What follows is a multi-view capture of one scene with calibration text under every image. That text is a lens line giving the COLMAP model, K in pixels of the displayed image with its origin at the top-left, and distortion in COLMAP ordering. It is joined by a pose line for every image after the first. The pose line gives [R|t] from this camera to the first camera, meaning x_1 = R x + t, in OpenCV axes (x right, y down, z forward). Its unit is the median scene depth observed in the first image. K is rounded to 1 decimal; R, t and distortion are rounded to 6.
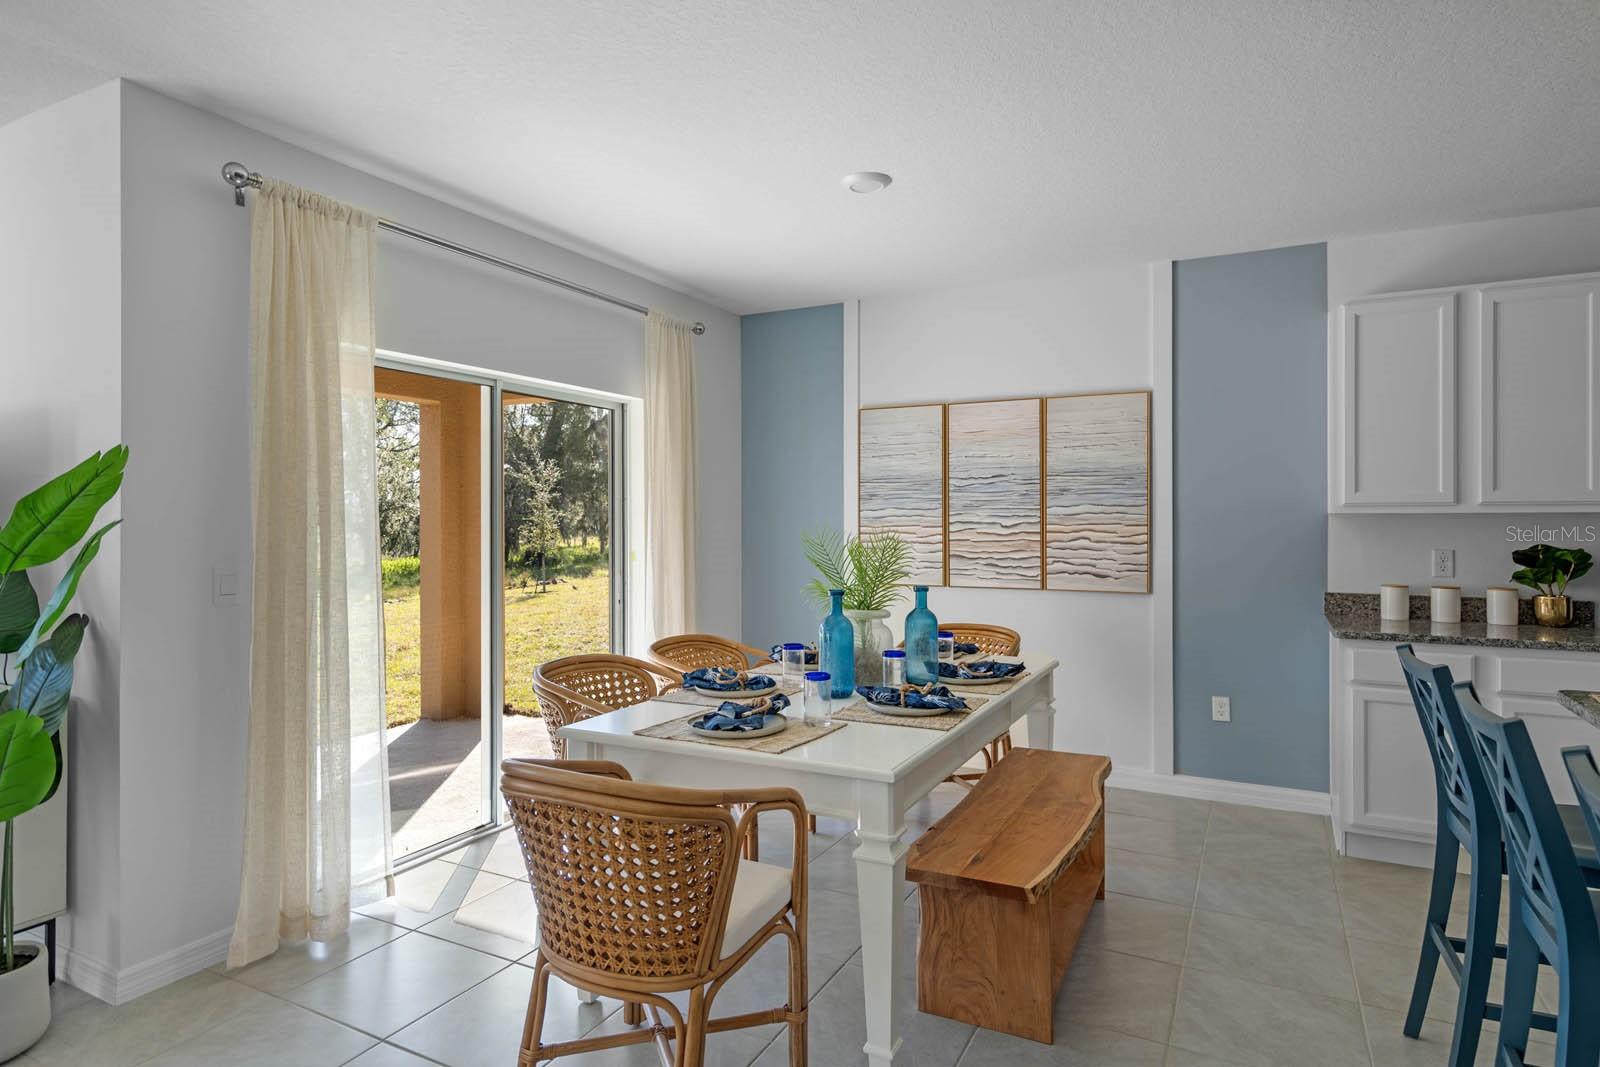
lens RADIAL K [[879.3, 0, 802.6], [0, 879.3, 514.5], [0, 0, 1]] dist [0.005449, 0.000928]
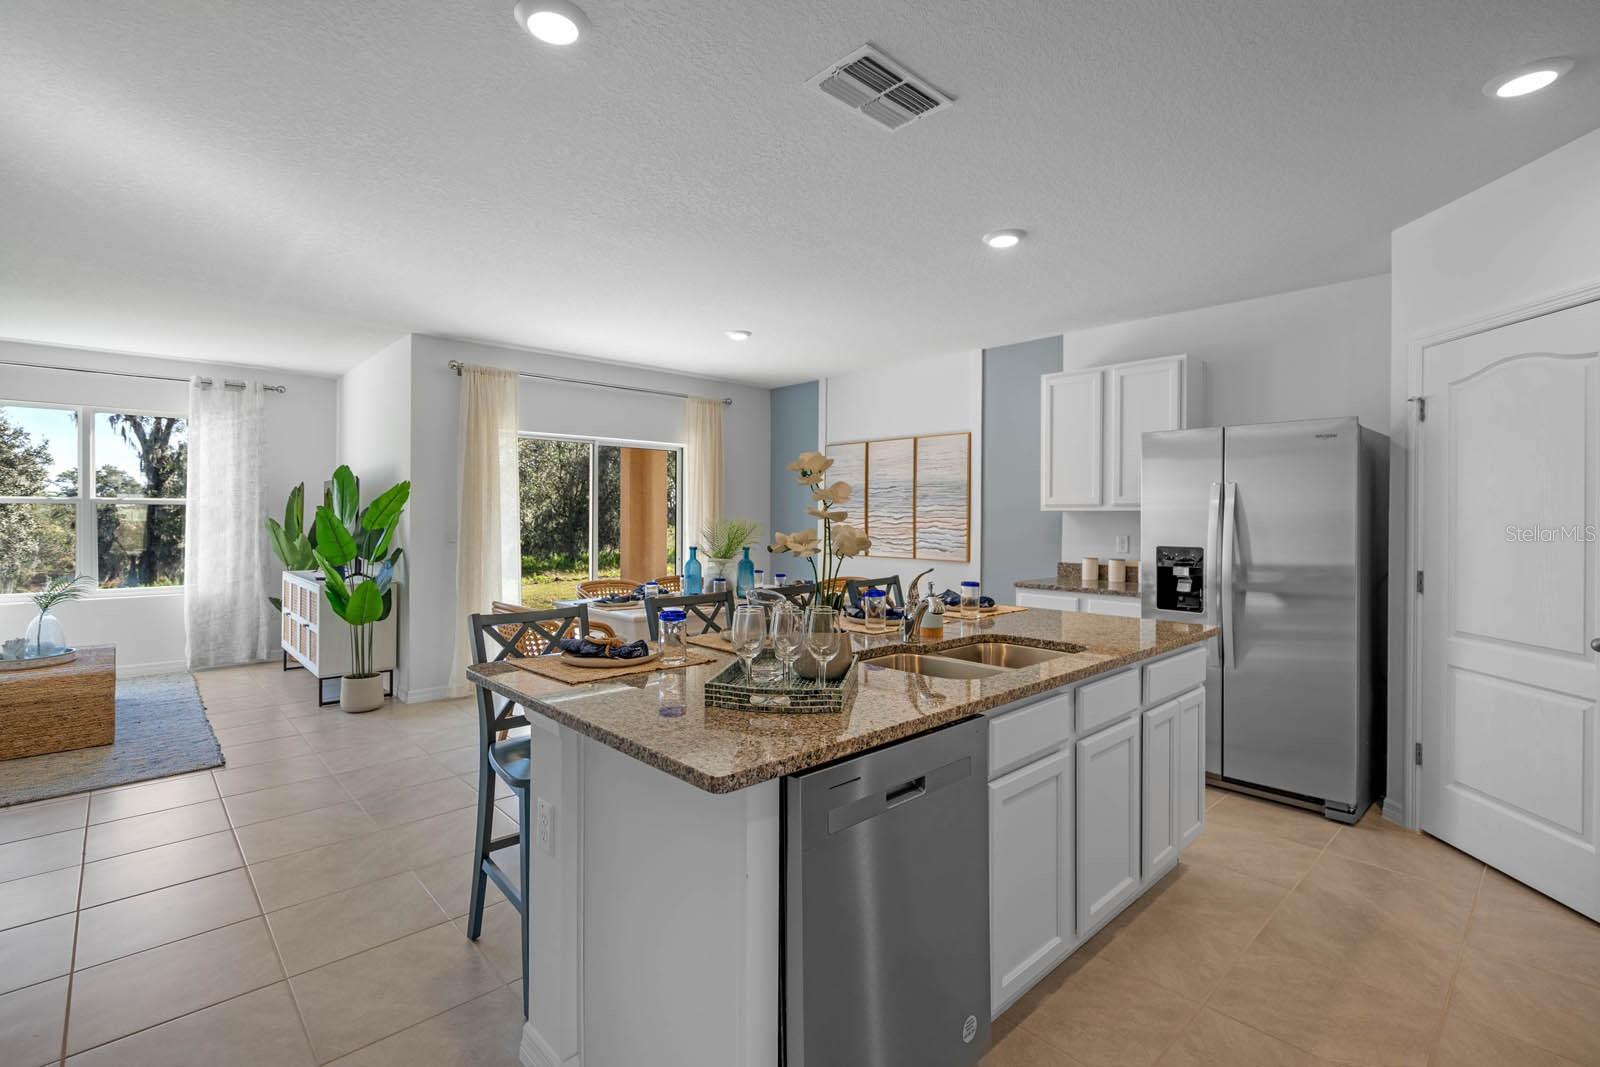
lens RADIAL K [[739.8, 0, 793.4], [0, 739.8, 512.5], [0, 0, 1]] dist [-0.003915, 0.000650]
pose [[0.940438, 0.005979, -0.339913, 0.601868], [-0.006100, 0.999981, 0.000712, 0.003153], [0.339910, 0.001404, 0.940457, -0.375425]]
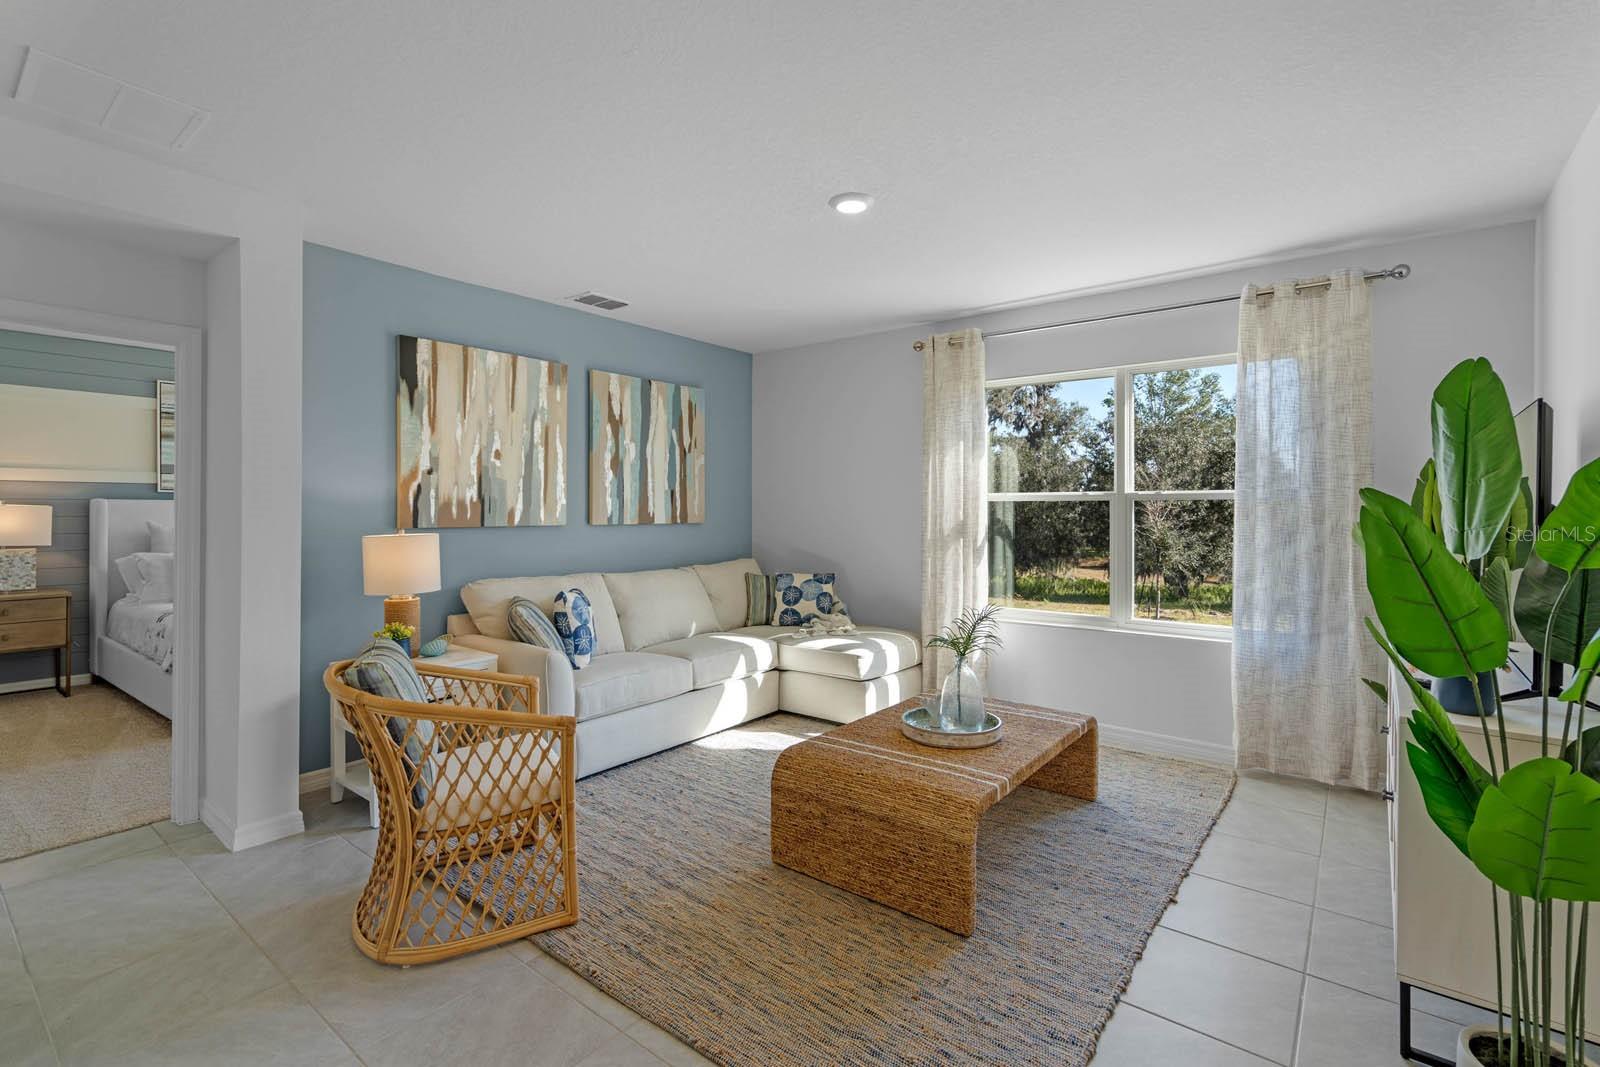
lens RADIAL K [[722.0, 0, 804.5], [0, 722.0, 515.9], [0, 0, 1]] dist [-0.004947, 0.000799]
pose [[-0.176755, 0.008294, -0.984220, -0.108470], [-0.001232, 0.999962, 0.008648, 0.009451], [0.984254, 0.002742, -0.176738, 0.267019]]
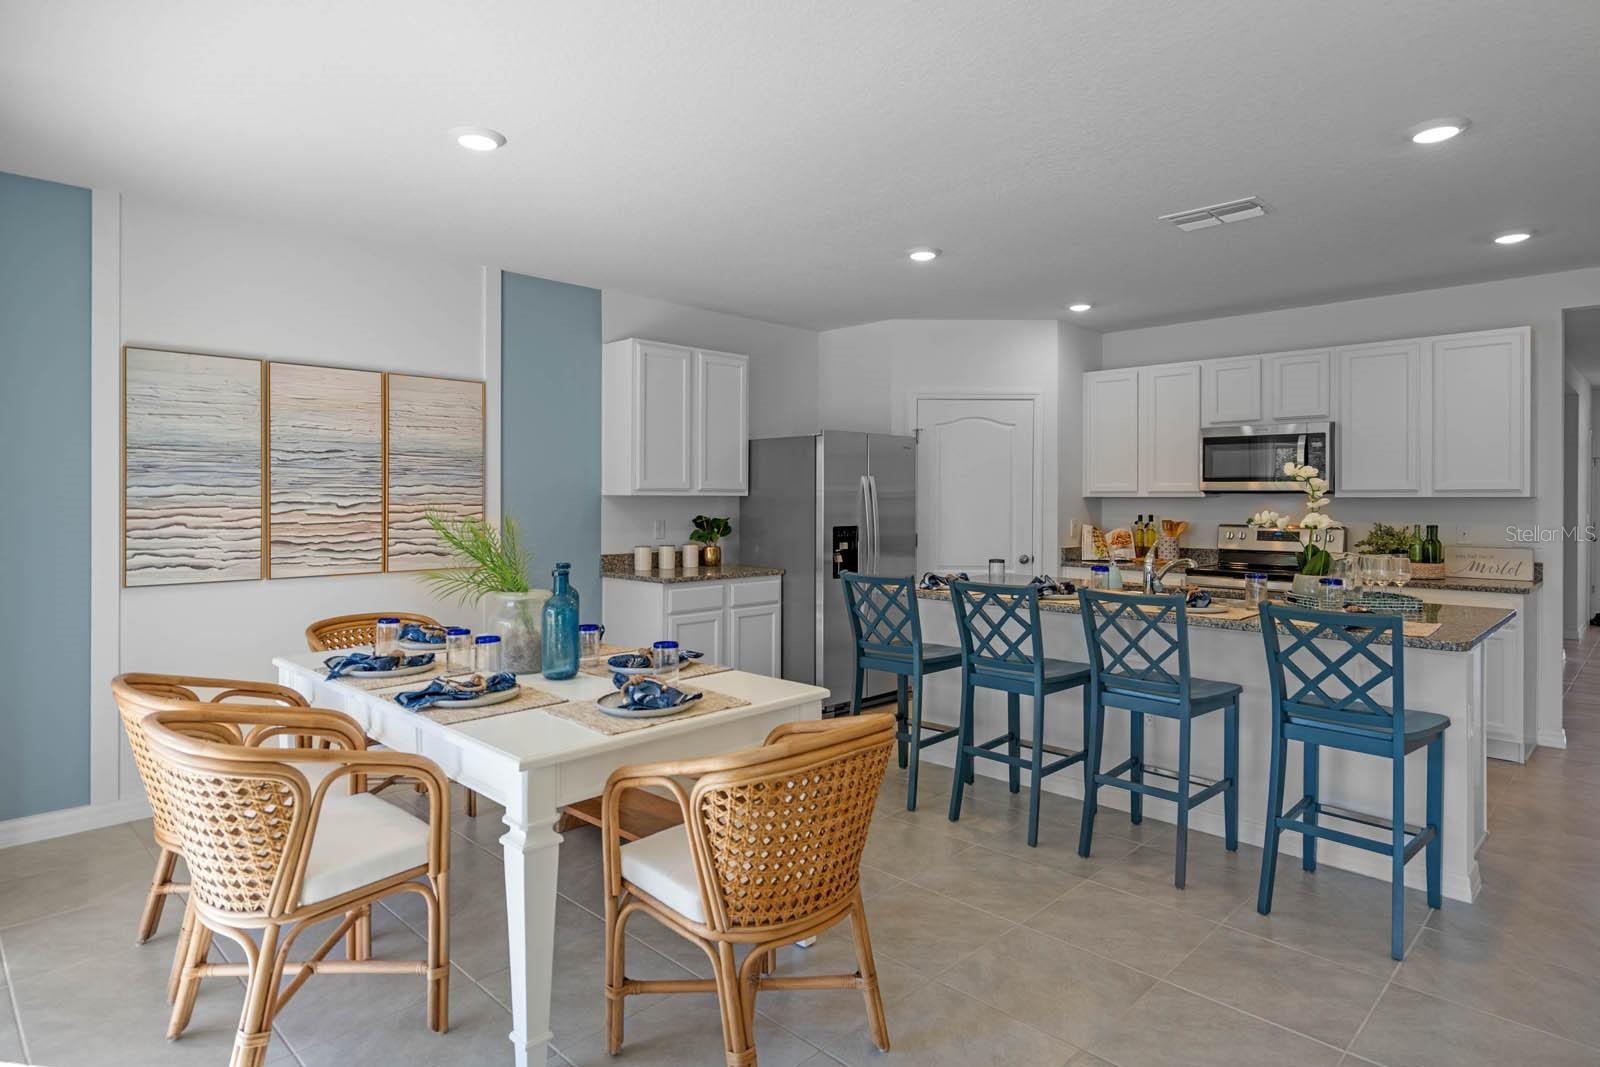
lens RADIAL K [[885.7, 0, 800.3], [0, 885.7, 498.8], [0, 0, 1]] dist [-0.000280, 0.000183]
pose [[0.299047, 0.002962, 0.954234, -0.594460], [-0.006146, 0.999980, -0.001178, 0.003967], [-0.954219, -0.005513, 0.299060, 0.321276]]
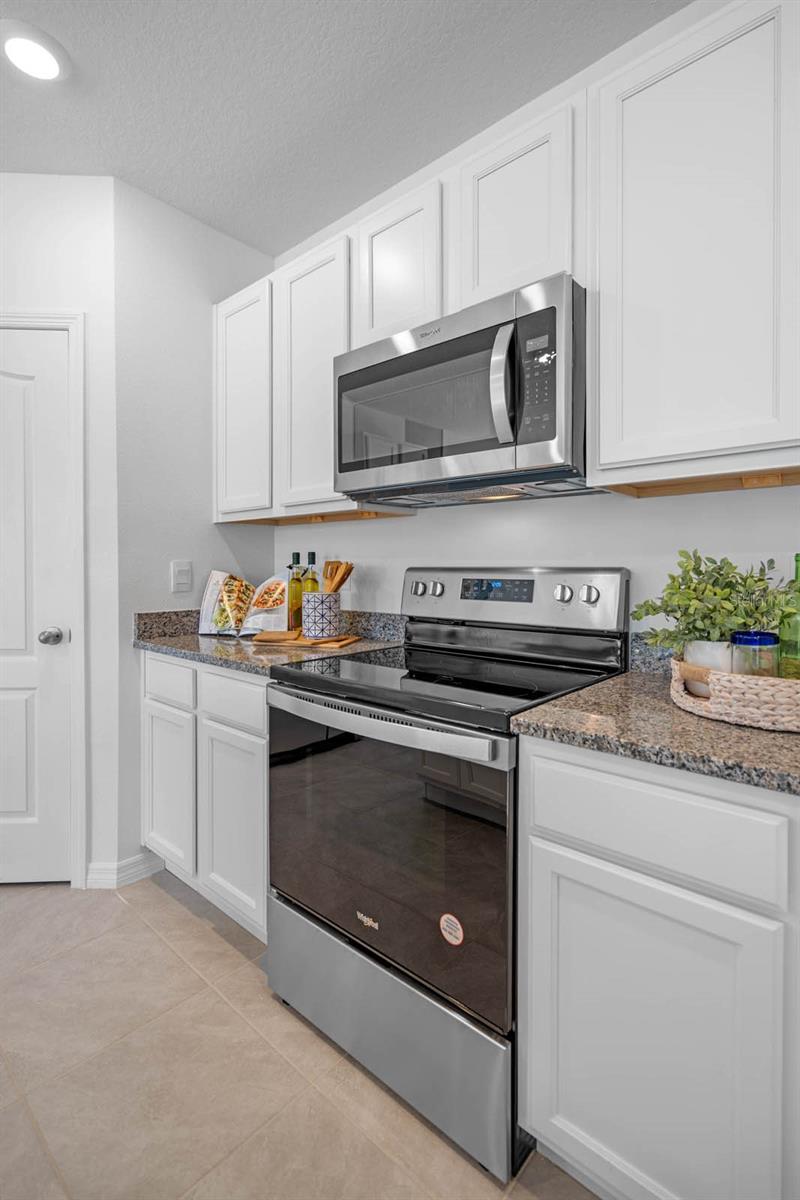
lens RADIAL K [[554.9, 0, 410.9], [0, 554.9, 572.0], [0, 0, 1]] dist [-0.003915, 0.000650]
pose [[0.235637, -0.006275, 0.971821, 0.600550], [-0.004201, 0.999963, 0.007475, 0.042360], [-0.971832, -0.005844, 0.235602, -0.030099]]
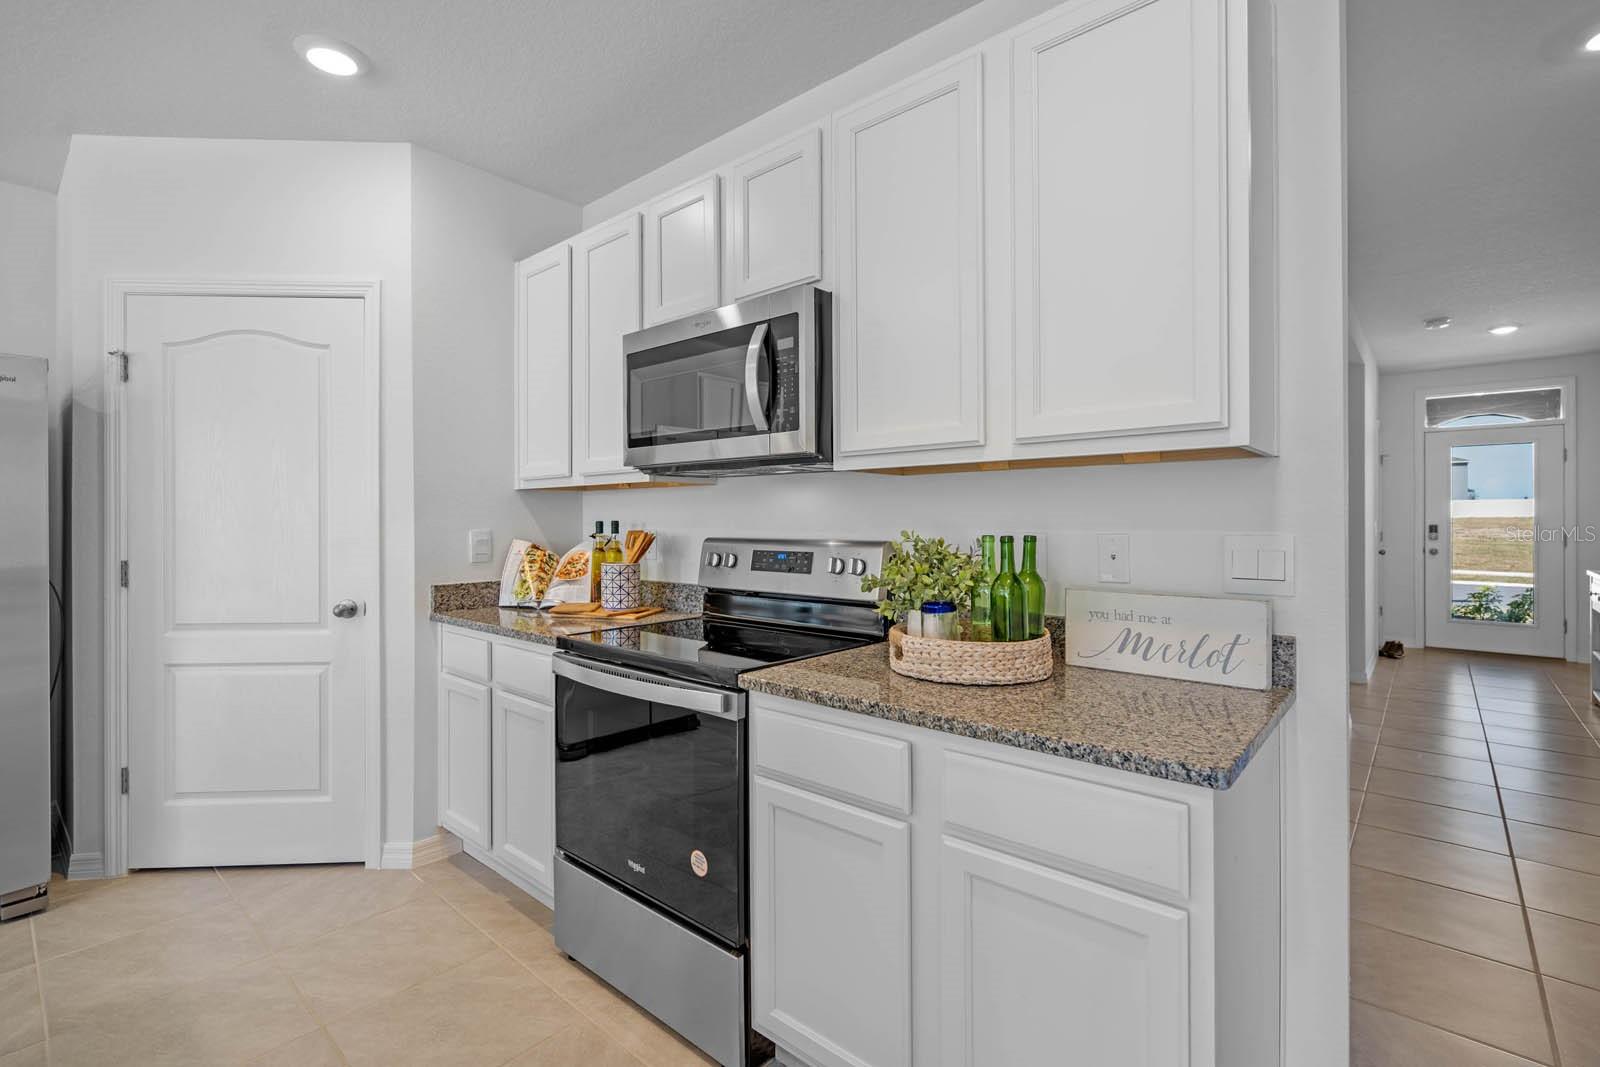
lens RADIAL K [[722.0, 0, 804.5], [0, 722.0, 515.9], [0, 0, 1]] dist [-0.004947, 0.000799]
pose [[0.236153, 0.004214, 0.971707, 0.483397], [0.000721, 0.999990, -0.004512, 0.025750], [-0.971716, 0.001766, 0.236147, -0.144275]]
